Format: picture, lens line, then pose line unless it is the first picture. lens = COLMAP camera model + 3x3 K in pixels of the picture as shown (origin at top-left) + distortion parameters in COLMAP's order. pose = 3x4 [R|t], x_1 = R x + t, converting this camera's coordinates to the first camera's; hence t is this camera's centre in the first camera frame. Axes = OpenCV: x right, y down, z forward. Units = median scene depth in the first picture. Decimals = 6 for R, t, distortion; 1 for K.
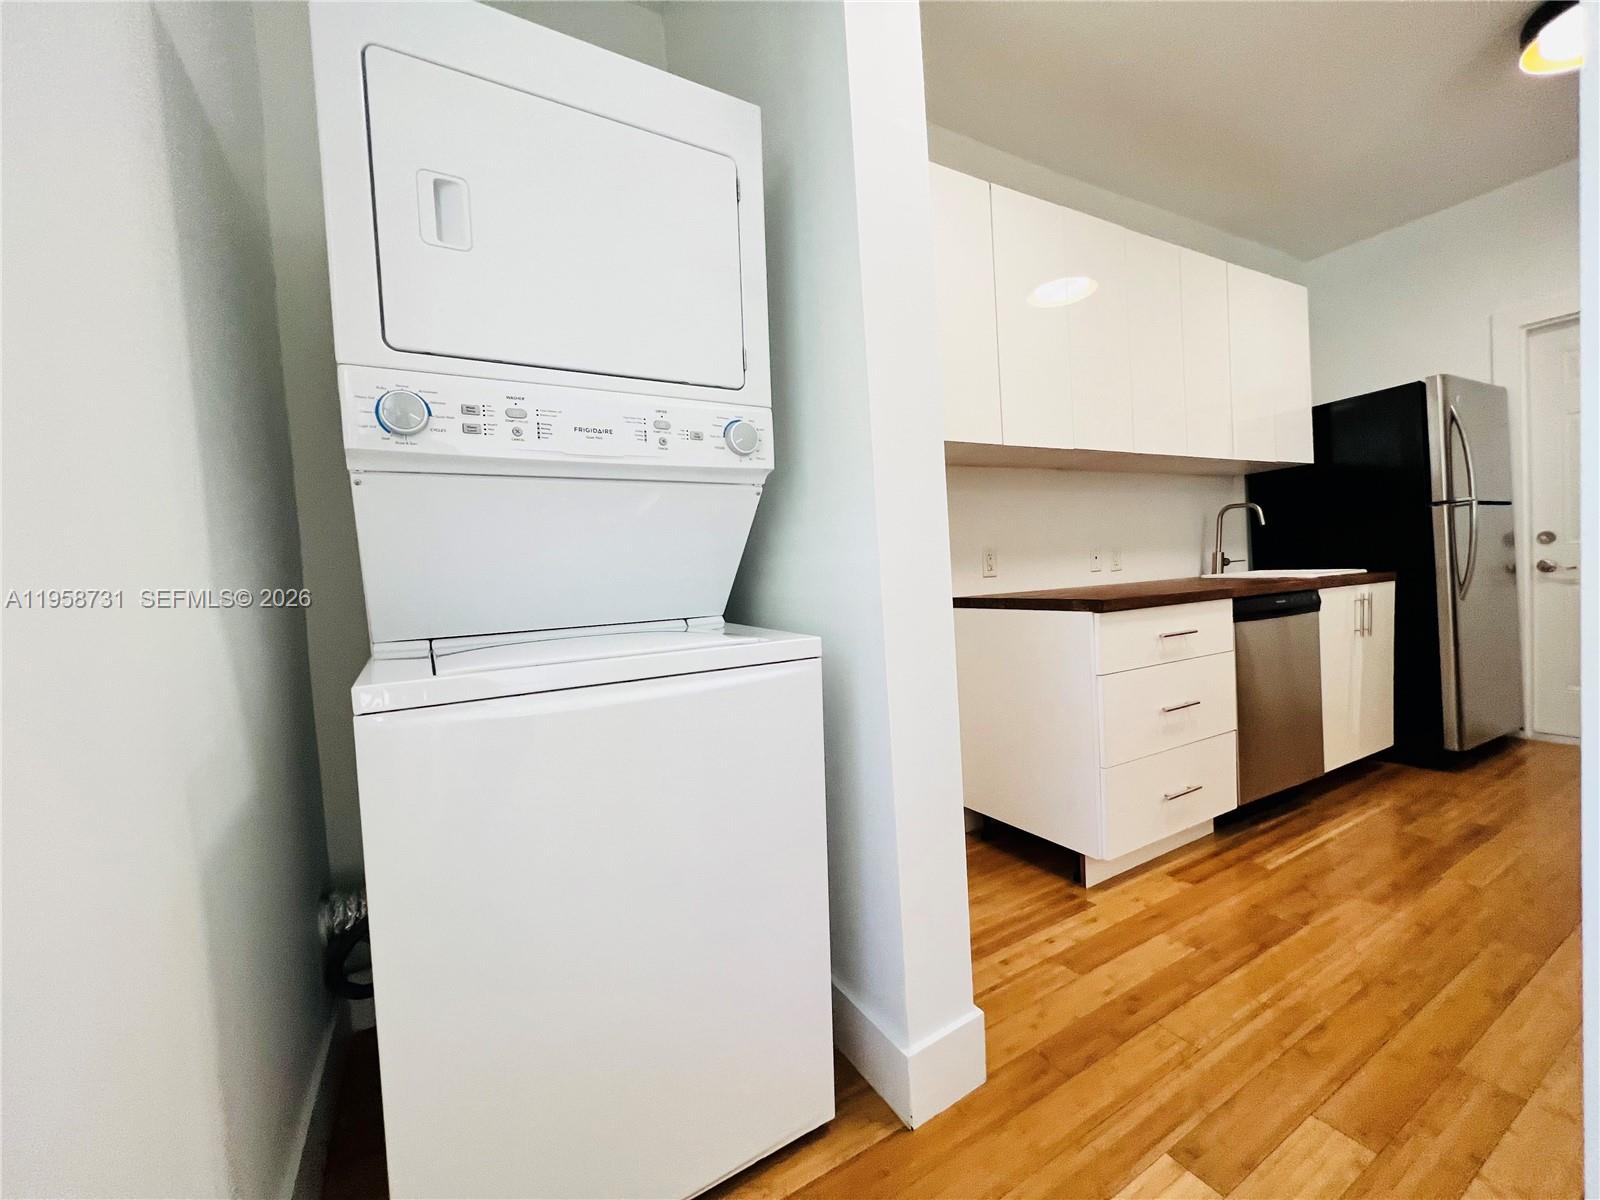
lens RADIAL K [[634.6, 0, 793.6], [0, 634.6, 600.4], [0, 0, 1]] dist [-0.004318, -0.000113]
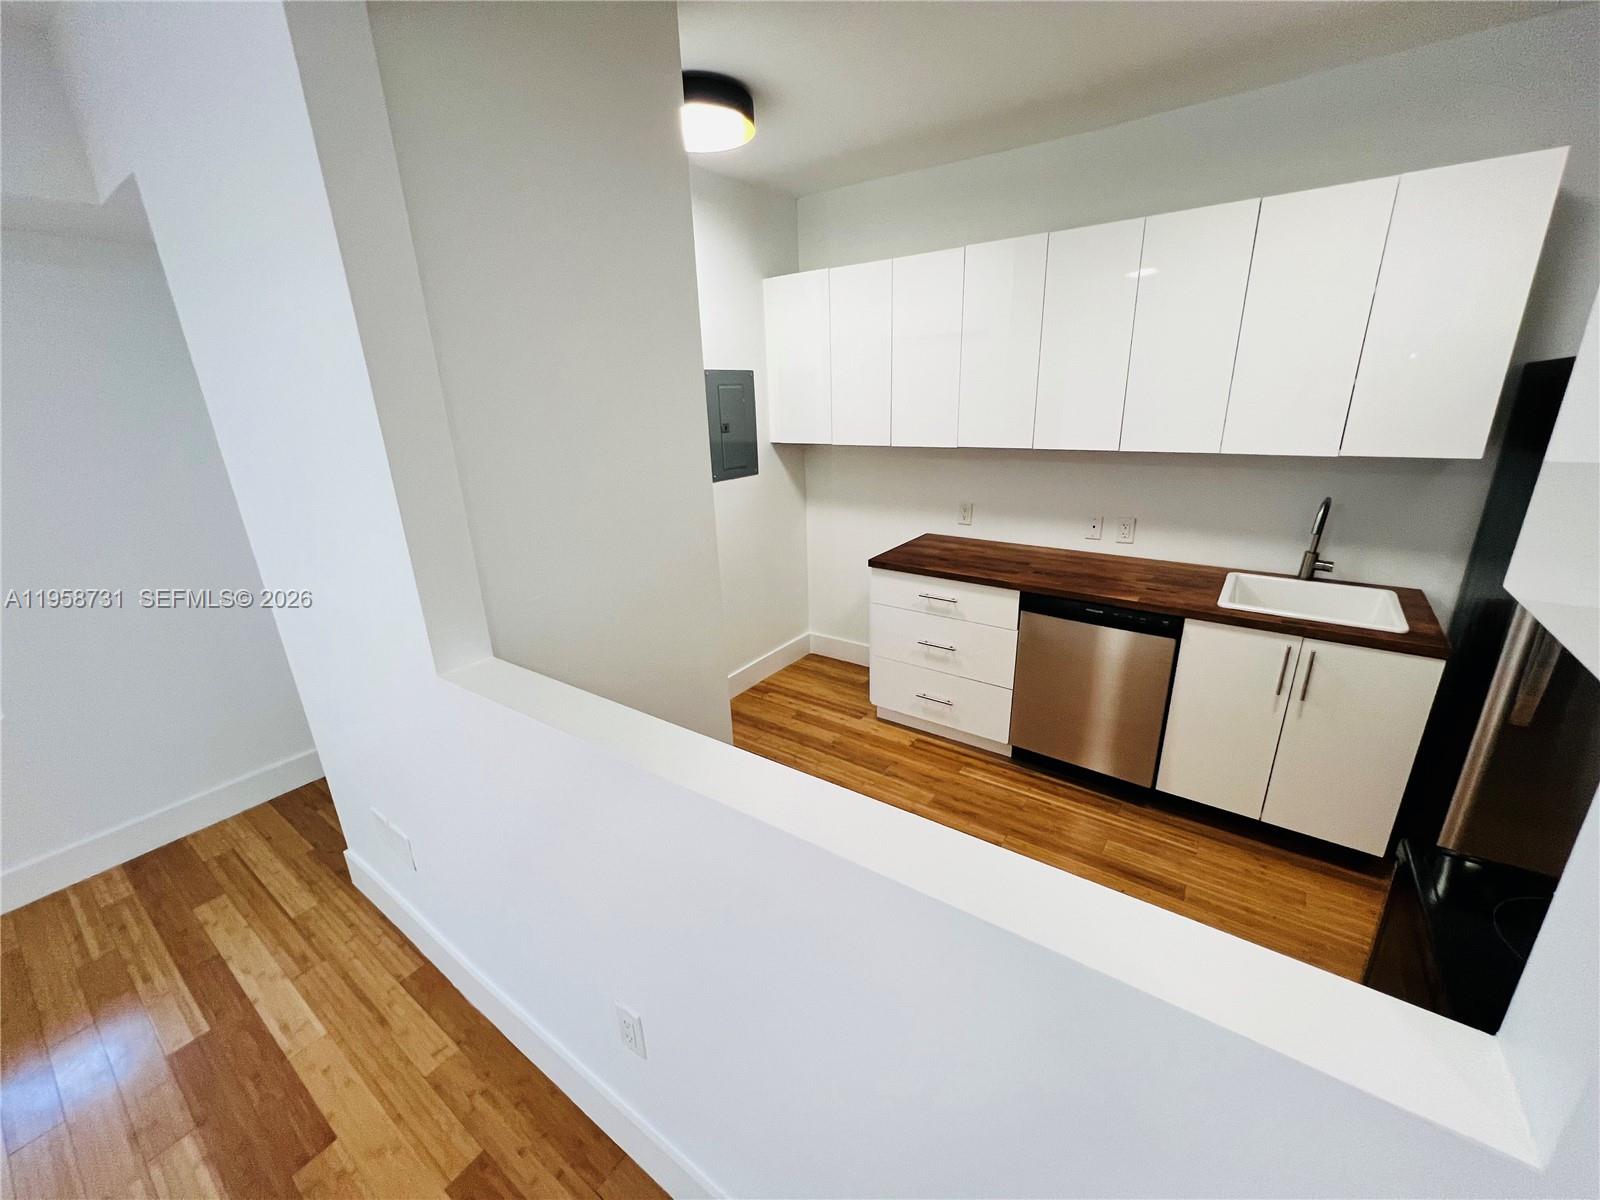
lens RADIAL K [[632.7, 0, 802.0], [0, 632.7, 594.9], [0, 0, 1]] dist [-0.000847, 0.000040]
pose [[0.426546, 0.318595, -0.846496, 1.941942], [-0.028826, 0.940221, 0.339344, -0.494385], [0.904006, -0.120345, 0.410231, 0.159661]]
